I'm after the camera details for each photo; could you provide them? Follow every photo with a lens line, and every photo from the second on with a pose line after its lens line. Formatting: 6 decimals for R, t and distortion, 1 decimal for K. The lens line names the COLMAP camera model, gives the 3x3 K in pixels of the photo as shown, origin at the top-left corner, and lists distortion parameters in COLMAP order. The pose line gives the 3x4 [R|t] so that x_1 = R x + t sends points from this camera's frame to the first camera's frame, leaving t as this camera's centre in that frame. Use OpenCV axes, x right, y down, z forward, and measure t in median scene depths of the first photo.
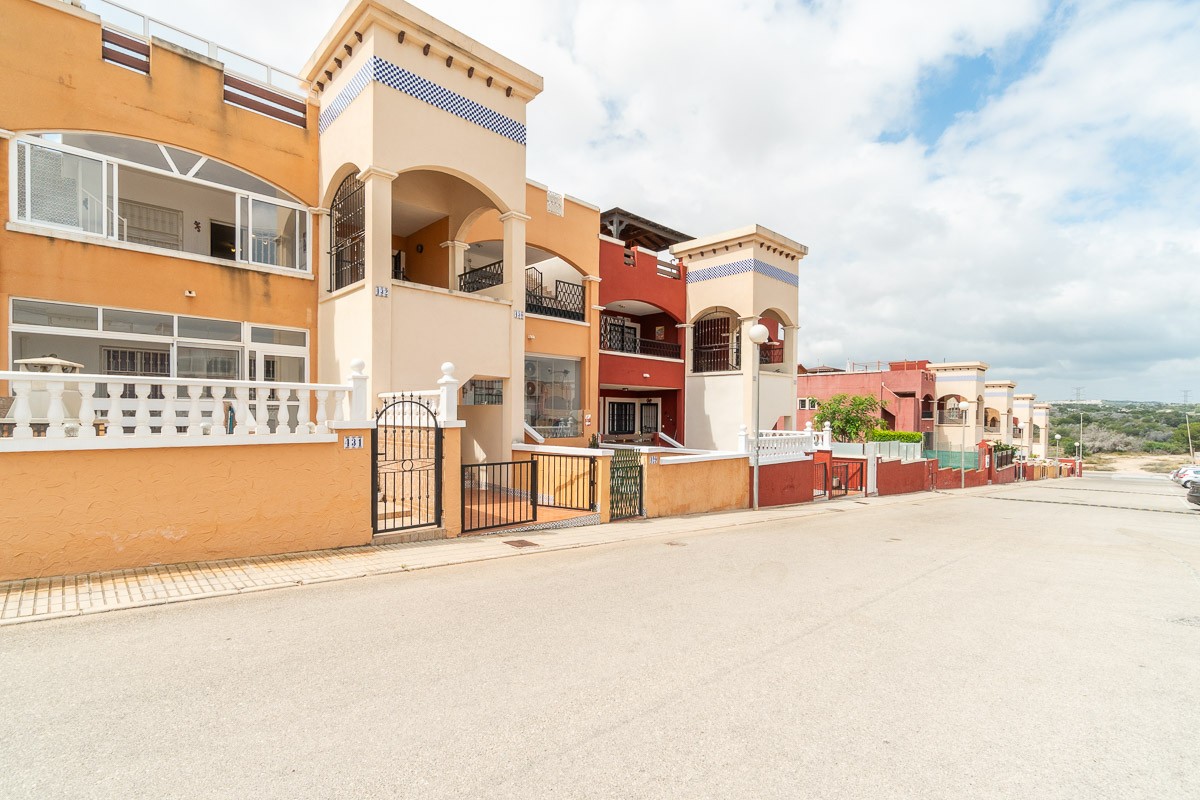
lens RADIAL K [[534.0, 0, 598.4], [0, 534.0, 420.5], [0, 0, 1]] dist [-0.003822, -0.000162]
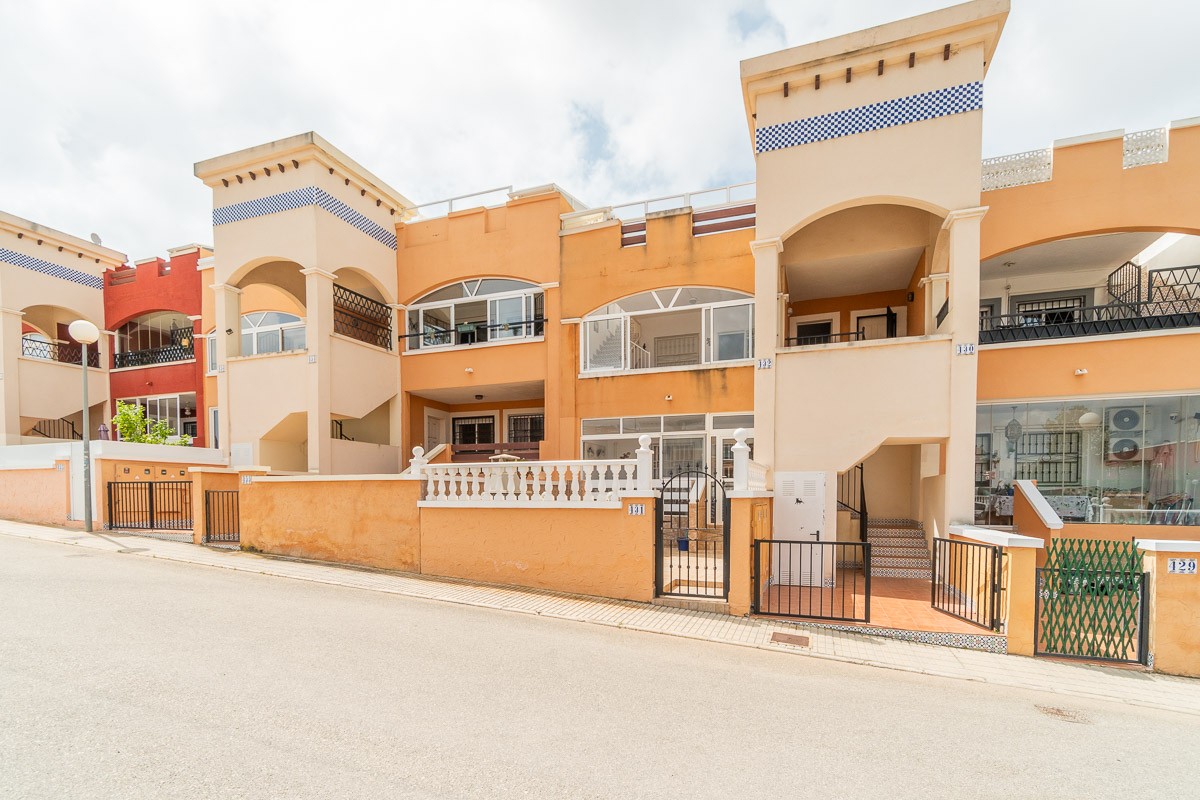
lens RADIAL K [[536.2, 0, 618.4], [0, 536.2, 508.3], [0, 0, 1]] dist [-0.002683, -0.000440]
pose [[0.455996, 0.014481, -0.889864, 0.182285], [-0.006389, 0.999895, 0.012997, 0.008174], [0.889959, -0.000241, 0.456041, 0.153491]]
